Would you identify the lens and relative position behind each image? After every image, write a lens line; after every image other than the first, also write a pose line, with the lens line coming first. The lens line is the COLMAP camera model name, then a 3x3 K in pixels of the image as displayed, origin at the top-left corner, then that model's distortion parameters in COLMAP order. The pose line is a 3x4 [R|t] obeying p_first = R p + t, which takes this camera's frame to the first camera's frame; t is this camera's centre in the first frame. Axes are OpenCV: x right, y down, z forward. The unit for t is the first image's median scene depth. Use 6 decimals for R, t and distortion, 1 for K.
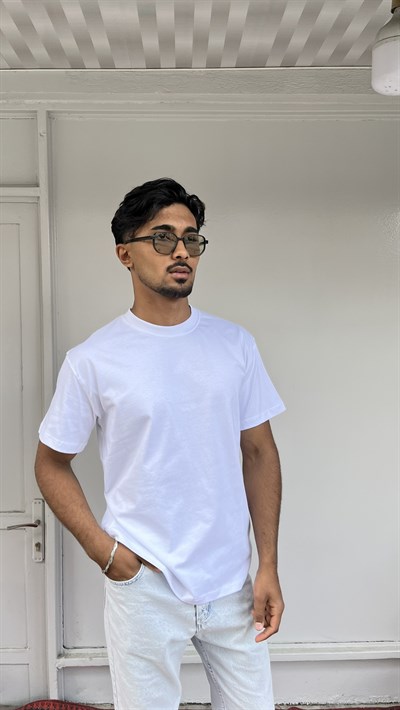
lens RADIAL K [[542.1, 0, 199.7], [0, 542.1, 342.1], [0, 0, 1]] dist [0.088205, -0.141152]
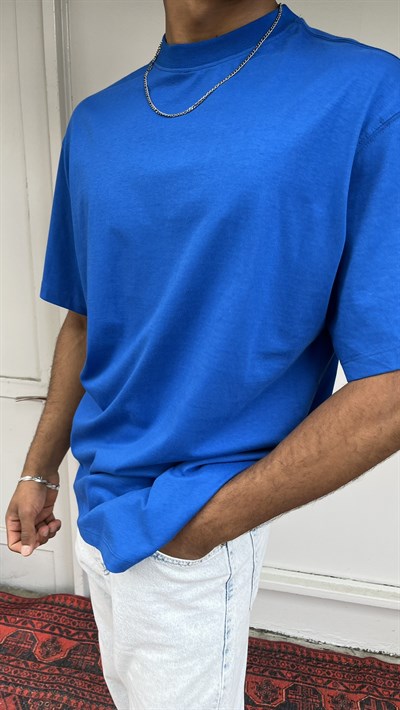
lens RADIAL K [[542.1, 0, 203.9], [0, 542.1, 352.9], [0, 0, 1]] dist [0.088205, -0.141152]
pose [[0.976723, 0.095166, -0.192236, 0.049659], [-0.041662, 0.963293, 0.265200, 0.059329], [0.210417, -0.251018, 0.944836, 0.334655]]
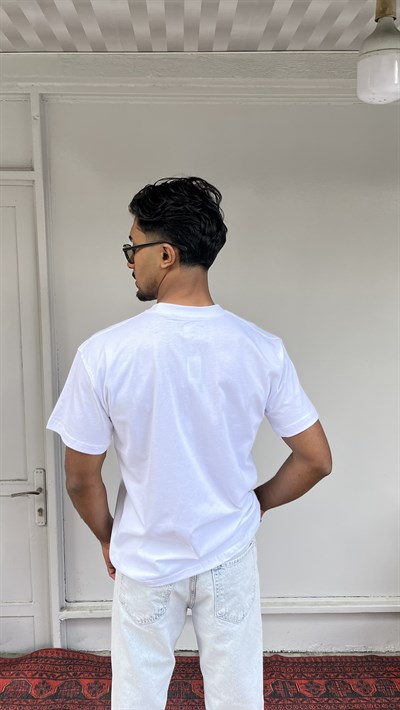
lens RADIAL K [[542.1, 0, 199.5], [0, 542.1, 344.2], [0, 0, 1]] dist [0.088205, -0.141152]
pose [[0.999986, 0.003966, 0.003382, 0.012406], [-0.004250, 0.996058, 0.088599, -0.051609], [-0.003017, -0.088613, 0.996062, -0.043255]]
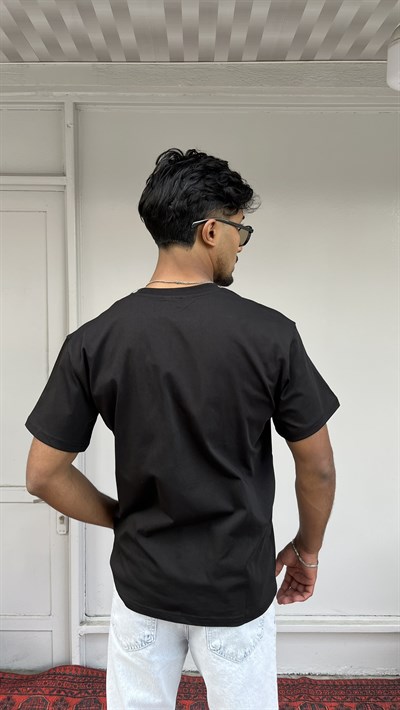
lens RADIAL K [[542.1, 0, 204.2], [0, 542.1, 343.6], [0, 0, 1]] dist [0.088205, -0.141152]
pose [[0.999815, 0.011079, -0.015694, -0.009597], [-0.010780, 0.999762, 0.018990, 0.012252], [0.015900, -0.018817, 0.999697, -0.042101]]
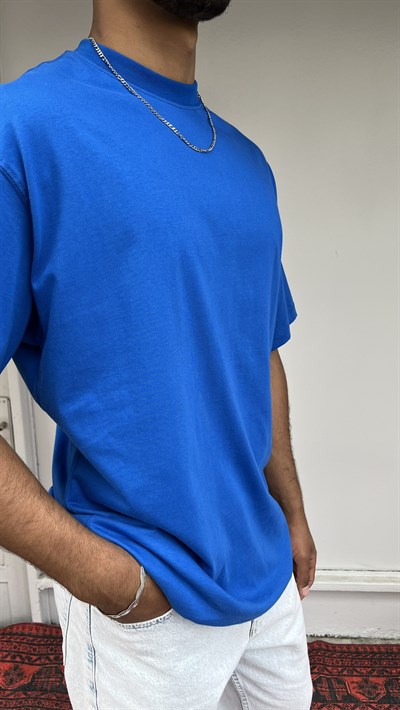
lens RADIAL K [[542.1, 0, 201.2], [0, 542.1, 355.2], [0, 0, 1]] dist [0.088205, -0.141152]
pose [[0.997948, 0.009748, -0.063276, 0.041597], [0.003120, 0.979762, 0.200141, 0.070487], [0.063946, -0.199928, 0.977722, 0.258135]]
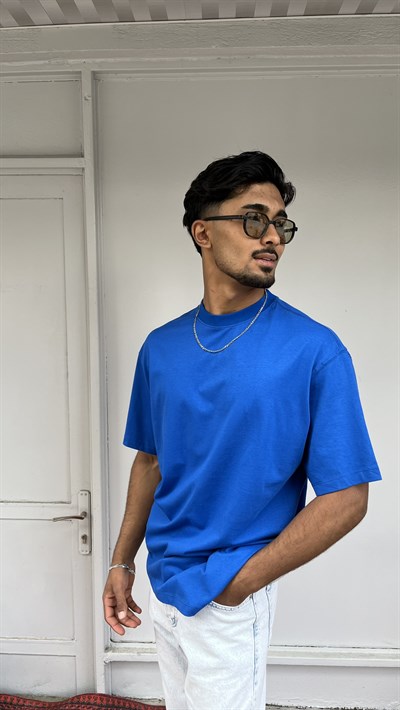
lens RADIAL K [[542.1, 0, 199.2], [0, 542.1, 352.8], [0, 0, 1]] dist [0.088205, -0.141152]
pose [[0.997623, 0.012339, -0.067792, -0.033046], [-0.007995, 0.997919, 0.063983, -0.016438], [0.068441, -0.063289, 0.995646, 0.077053]]
